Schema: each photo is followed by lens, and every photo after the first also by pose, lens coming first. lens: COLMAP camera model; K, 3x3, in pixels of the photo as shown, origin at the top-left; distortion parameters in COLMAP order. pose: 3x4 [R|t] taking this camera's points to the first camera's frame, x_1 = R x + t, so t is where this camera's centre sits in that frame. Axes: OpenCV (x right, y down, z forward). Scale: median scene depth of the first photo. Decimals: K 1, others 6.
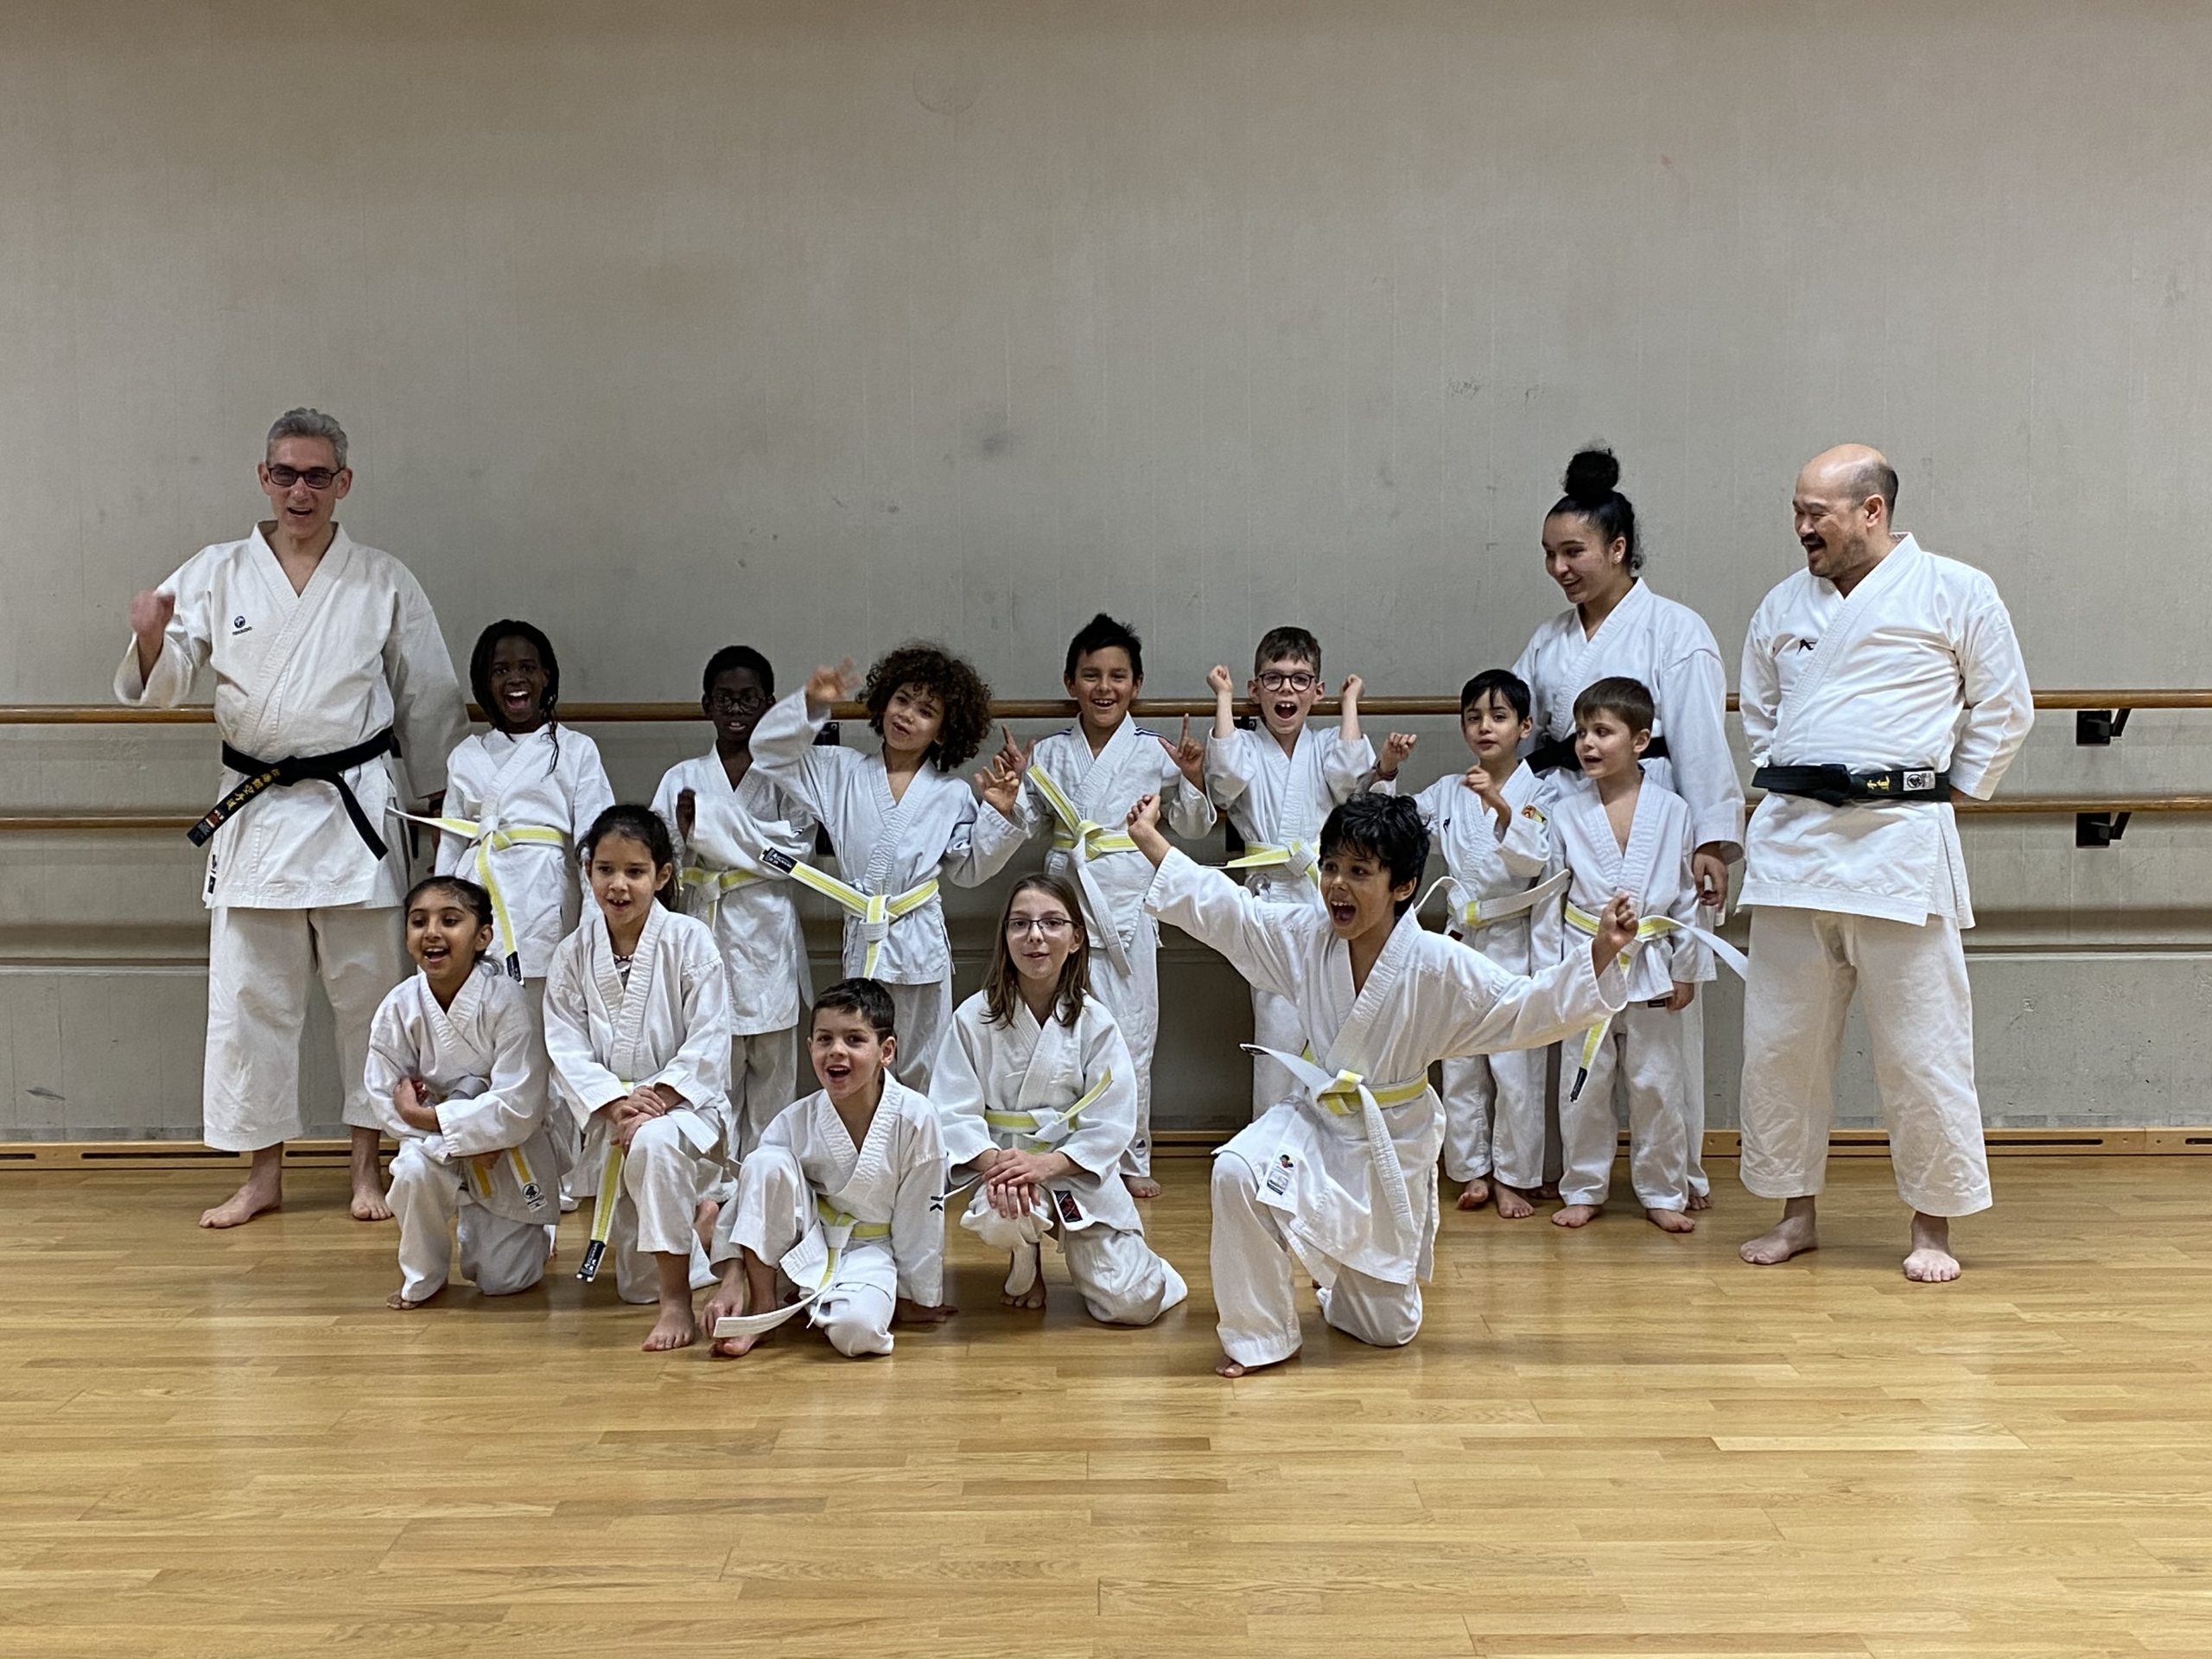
lens RADIAL K [[2629.0, 0, 1097.8], [0, 2629.0, 831.9], [0, 0, 1]] dist [0.001000, 0.000000]
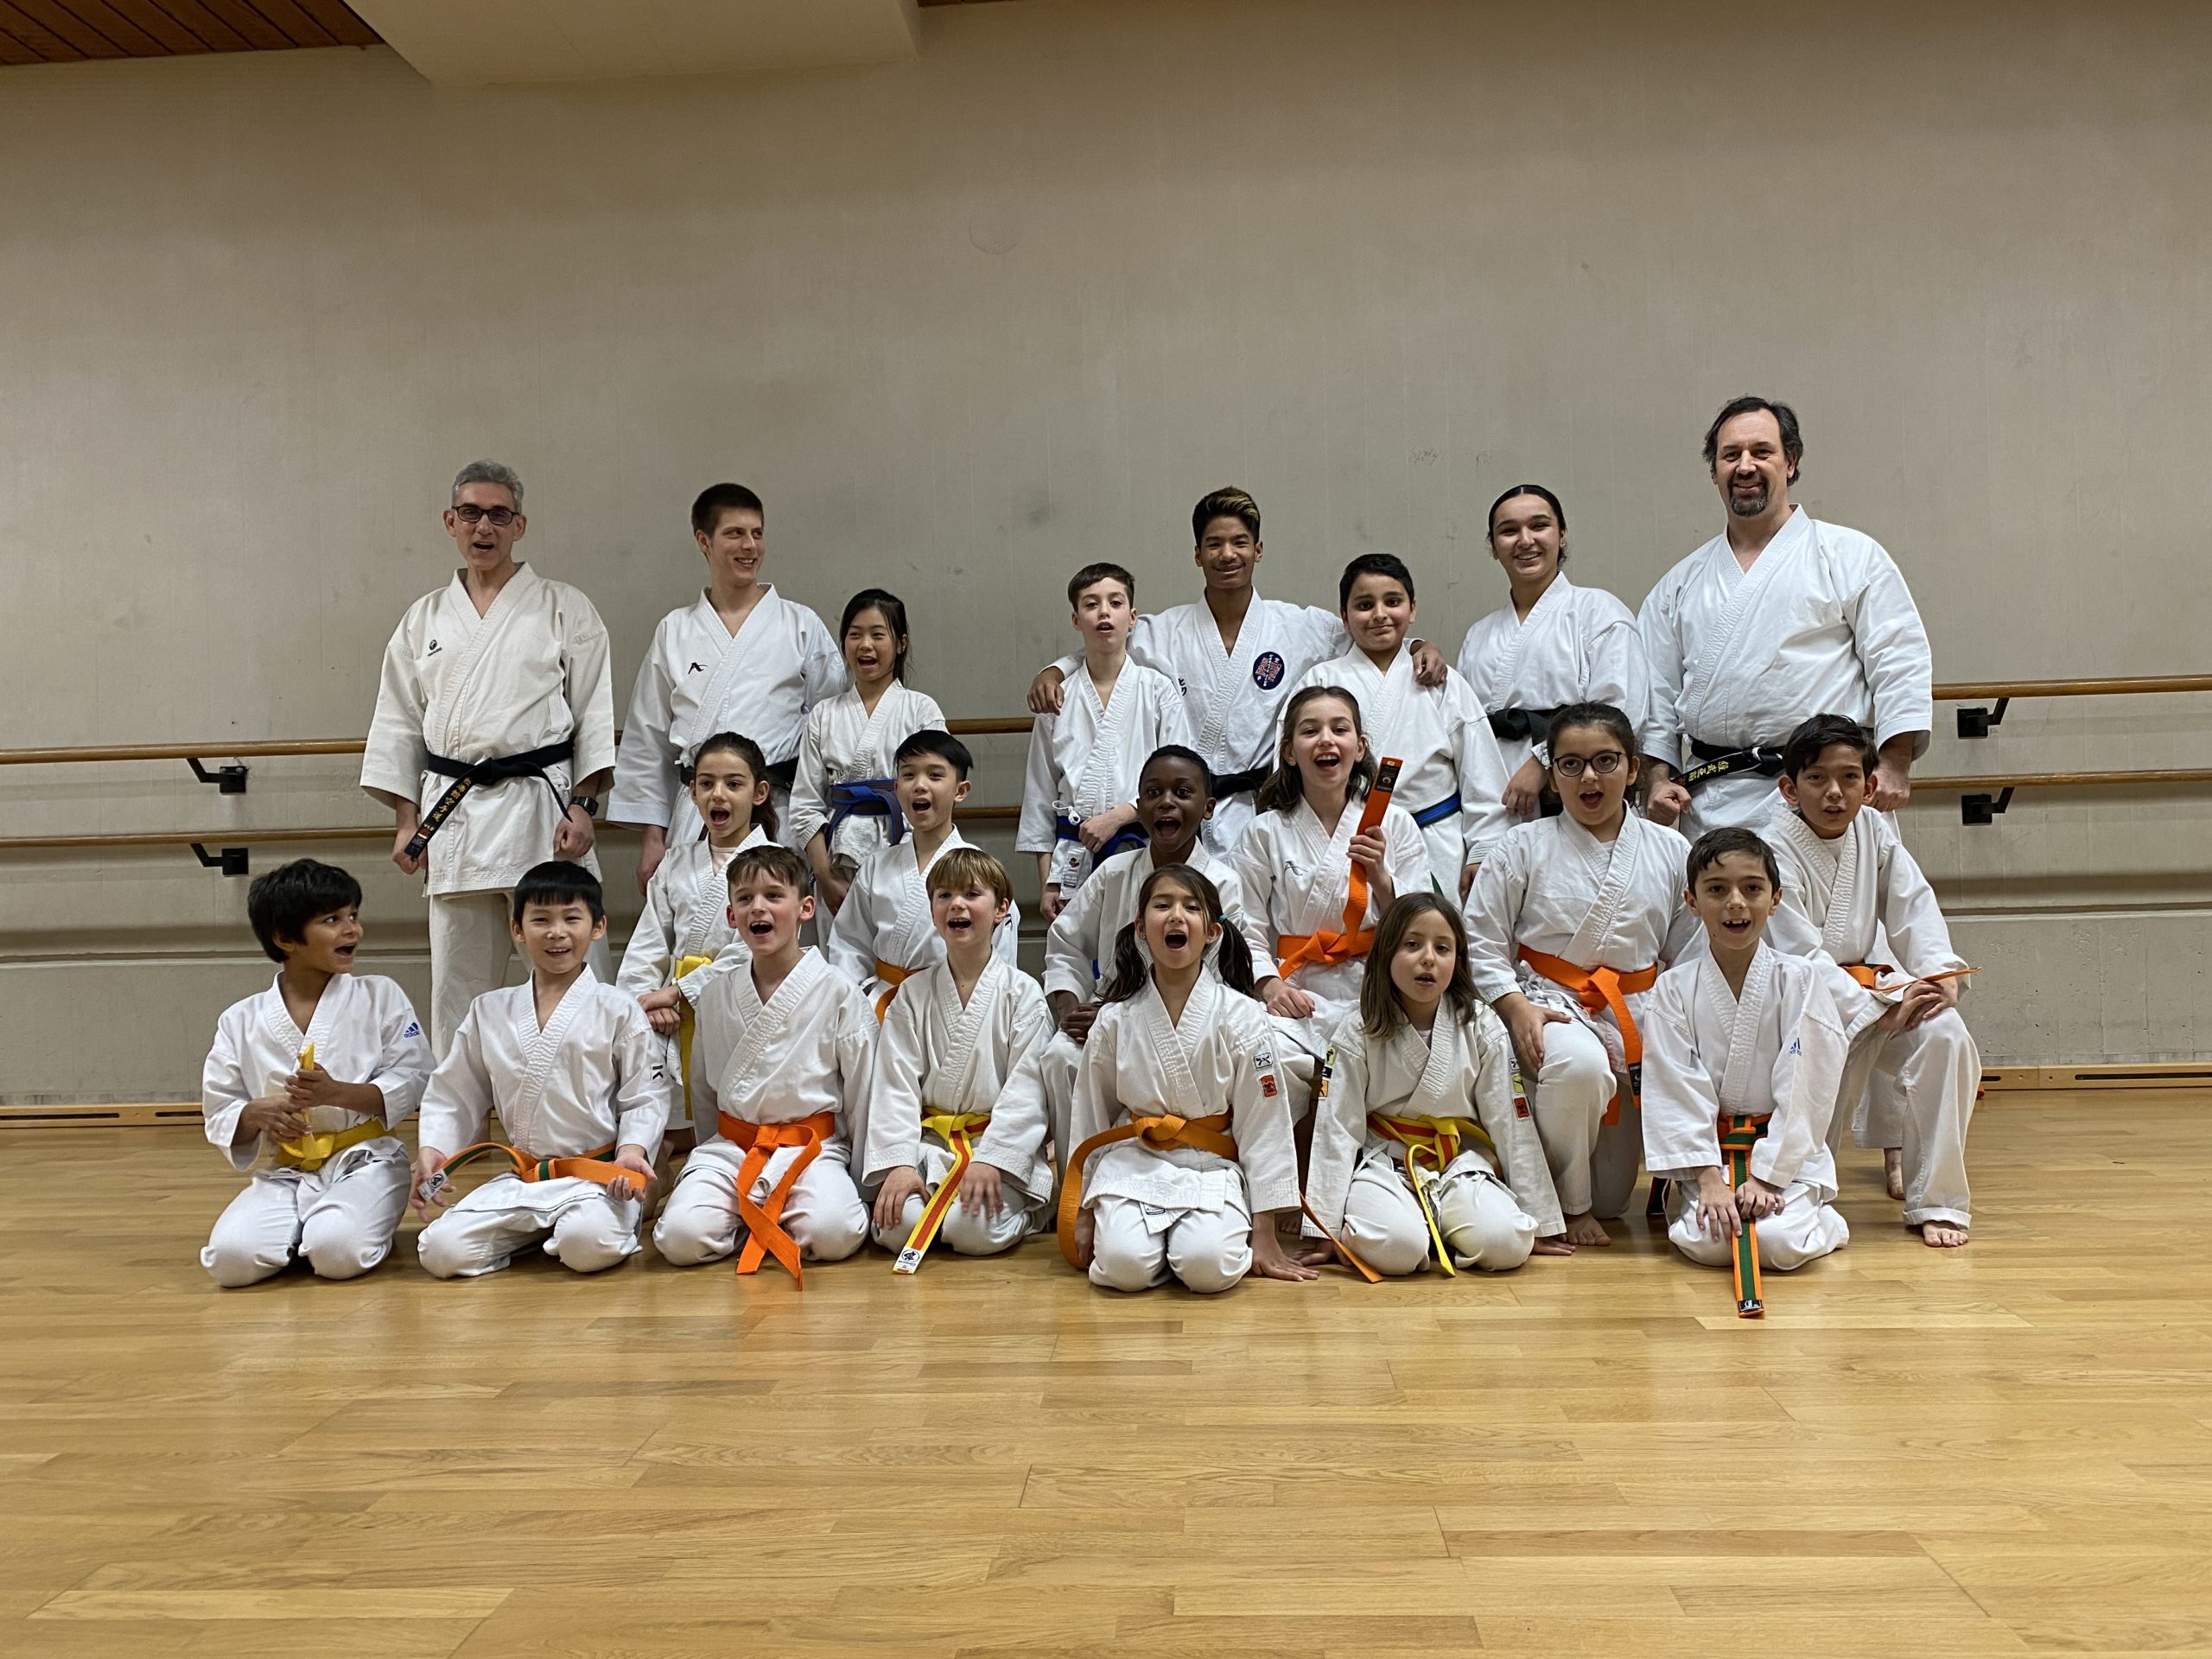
lens RADIAL K [[1704.7, 0, 1113.9], [0, 1704.7, 826.4], [0, 0, 1]] dist [-0.024783, 0.036973]
pose [[0.998174, -0.020088, -0.056967, 0.065137], [0.015203, 0.996271, -0.084929, 0.111687], [0.058461, 0.083908, 0.994757, 0.389032]]
